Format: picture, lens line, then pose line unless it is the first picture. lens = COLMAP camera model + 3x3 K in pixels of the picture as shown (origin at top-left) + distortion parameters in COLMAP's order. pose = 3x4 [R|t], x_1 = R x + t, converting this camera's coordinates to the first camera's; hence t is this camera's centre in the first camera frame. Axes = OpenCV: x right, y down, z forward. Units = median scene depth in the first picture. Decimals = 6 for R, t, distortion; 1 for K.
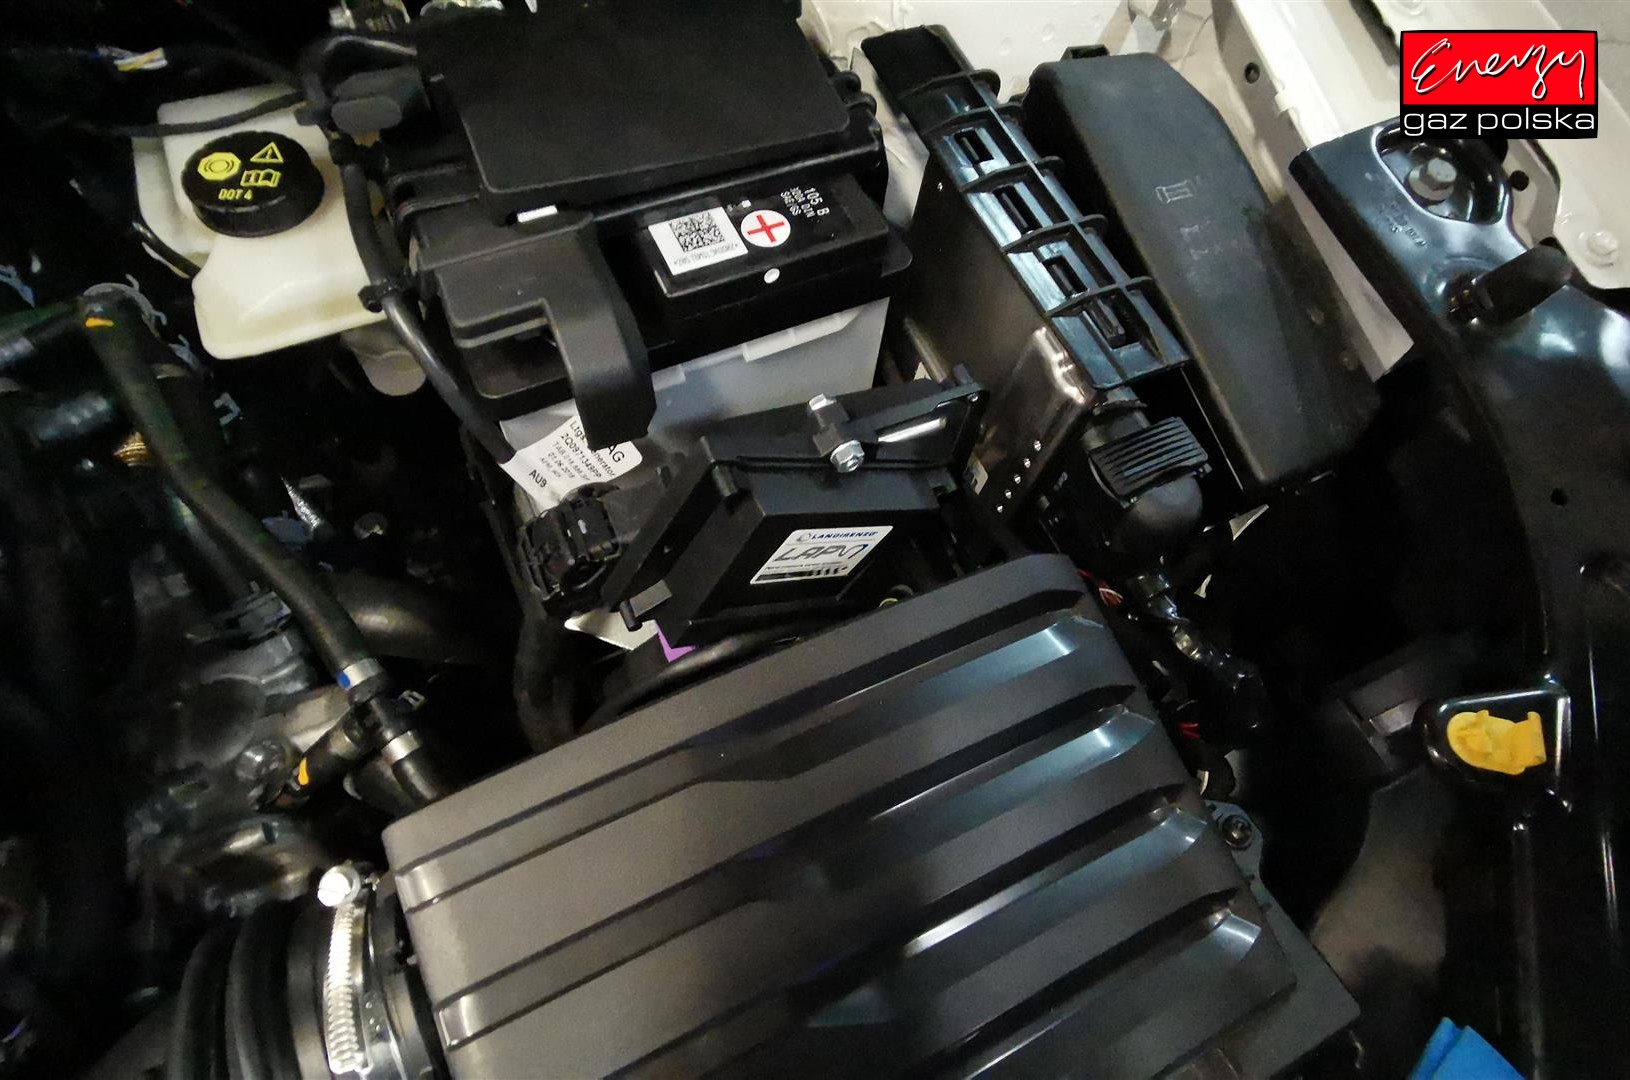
lens RADIAL K [[865.2, 0, 809.4], [0, 865.2, 537.8], [0, 0, 1]] dist [-0.002572, -0.001913]
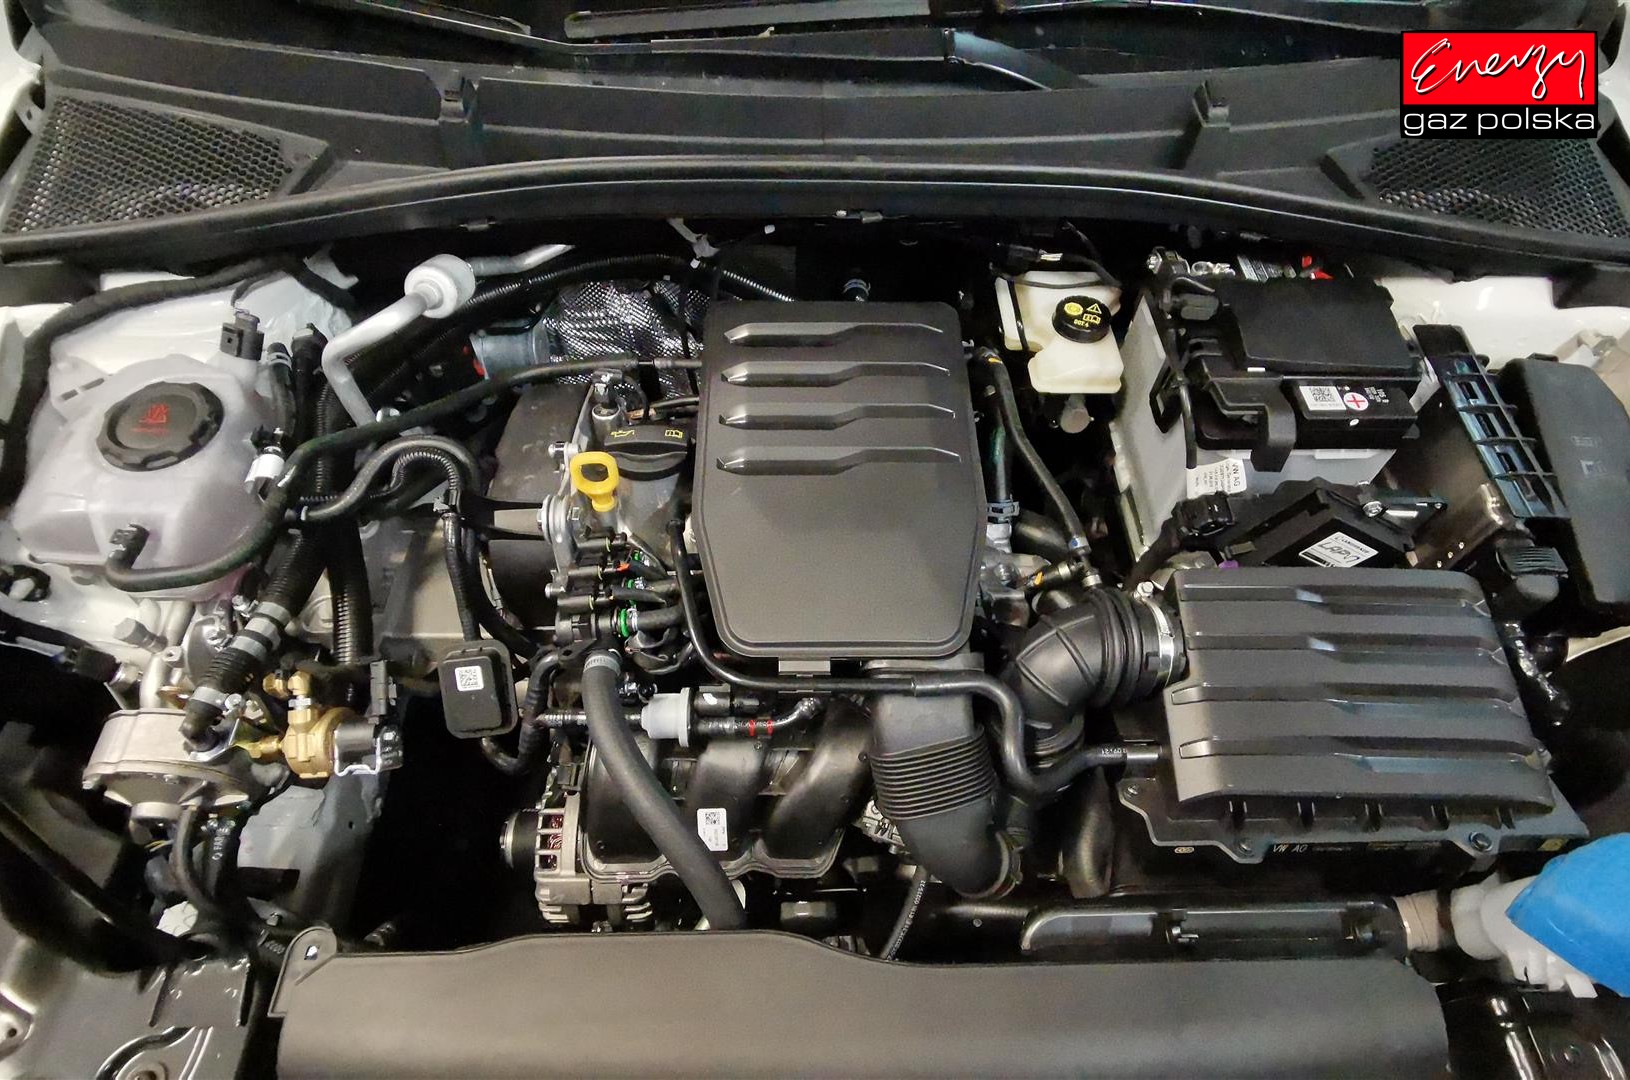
lens RADIAL K [[865.2, 0, 809.4], [0, 865.2, 537.8], [0, 0, 1]] dist [-0.002572, -0.001913]
pose [[0.904950, 0.307003, -0.294645, -0.520086], [-0.348059, 0.932388, -0.097508, 0.612501], [0.244788, 0.190794, 0.950619, -1.250091]]
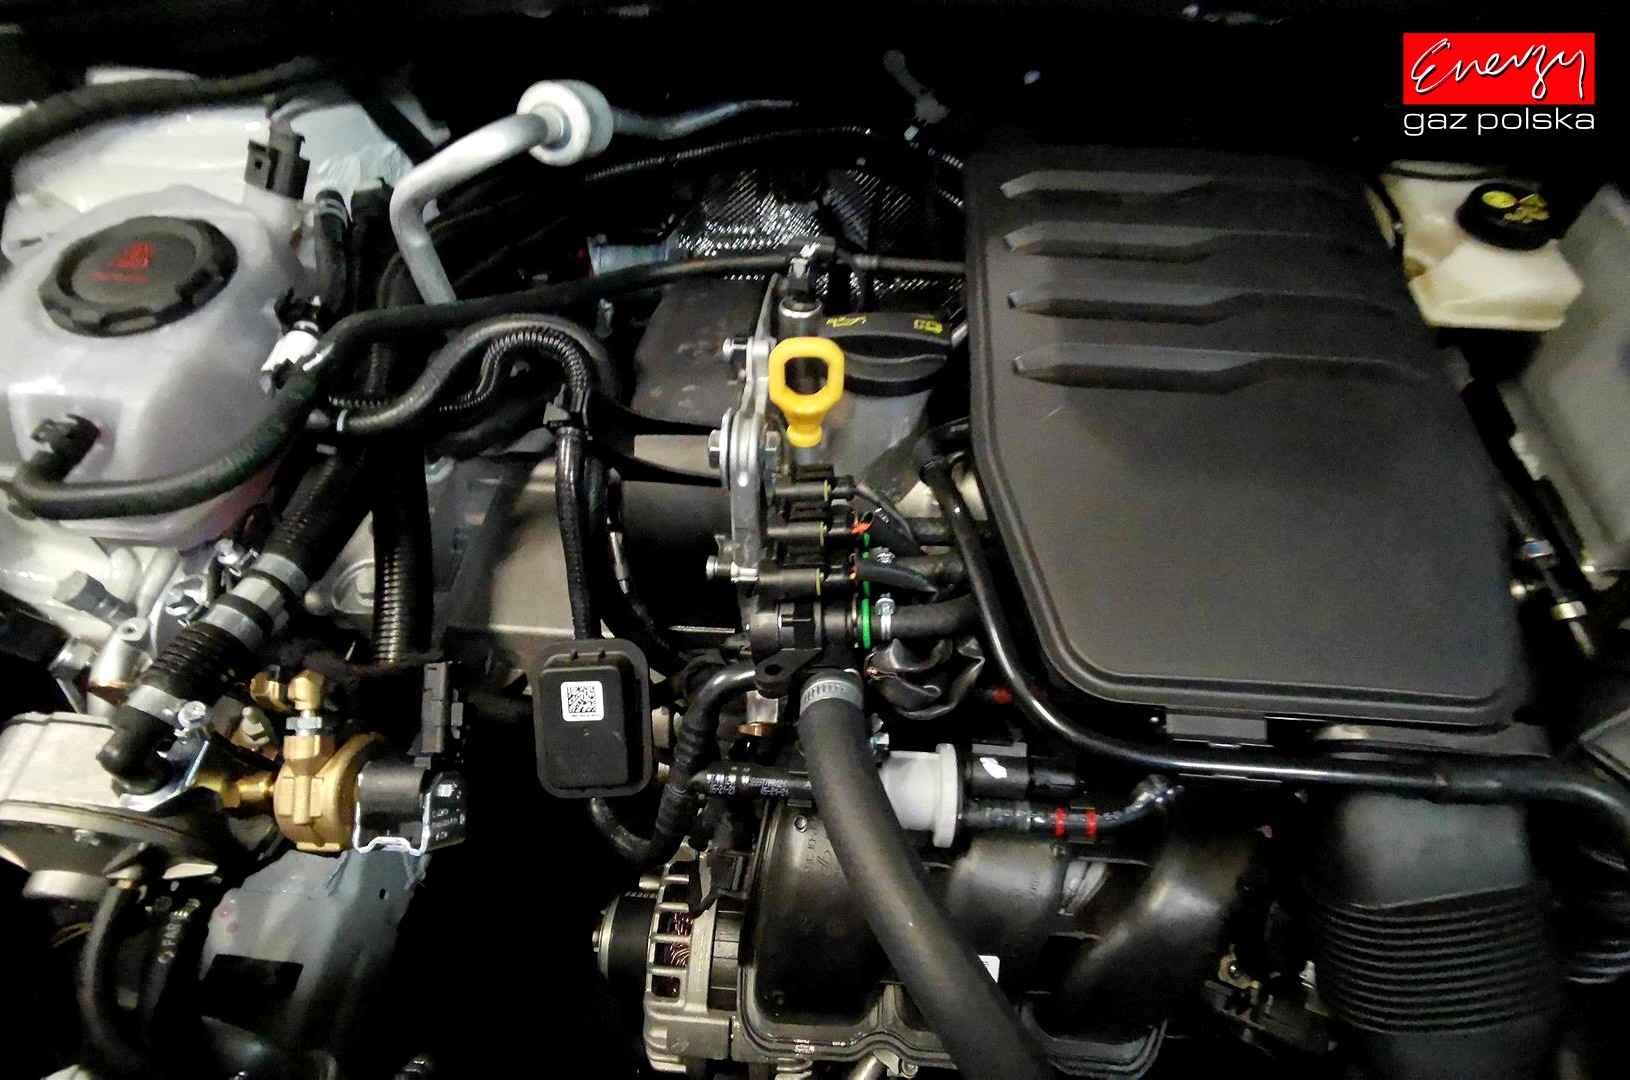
lens RADIAL K [[865.2, 0, 809.4], [0, 865.2, 537.8], [0, 0, 1]] dist [-0.002572, -0.001913]
pose [[0.863368, 0.349593, -0.363841, -1.060917], [-0.410150, 0.906239, -0.102506, 0.773553], [0.293891, 0.237730, 0.925804, -0.590066]]
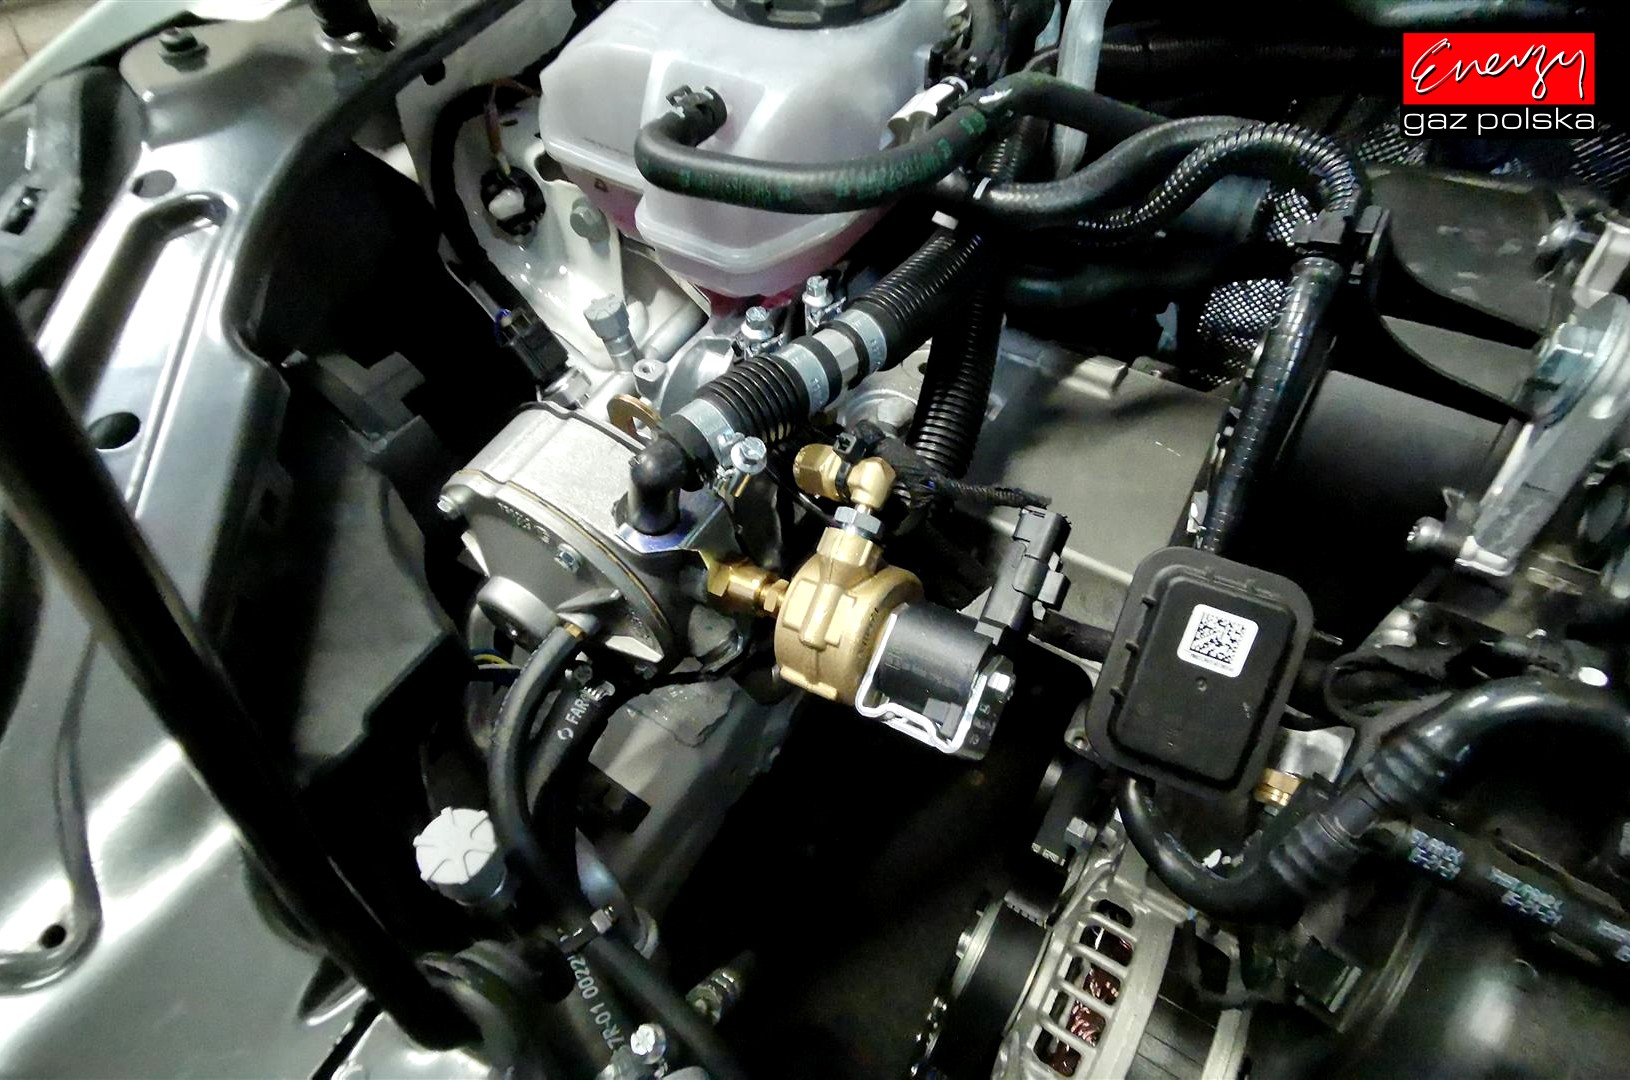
lens RADIAL K [[865.2, 0, 809.4], [0, 865.2, 537.8], [0, 0, 1]] dist [-0.002572, -0.001913]
pose [[0.530779, 0.602800, -0.595741, -1.449045], [-0.717646, 0.693604, 0.062432, 1.120136], [0.450842, 0.394393, 0.800747, -0.379223]]
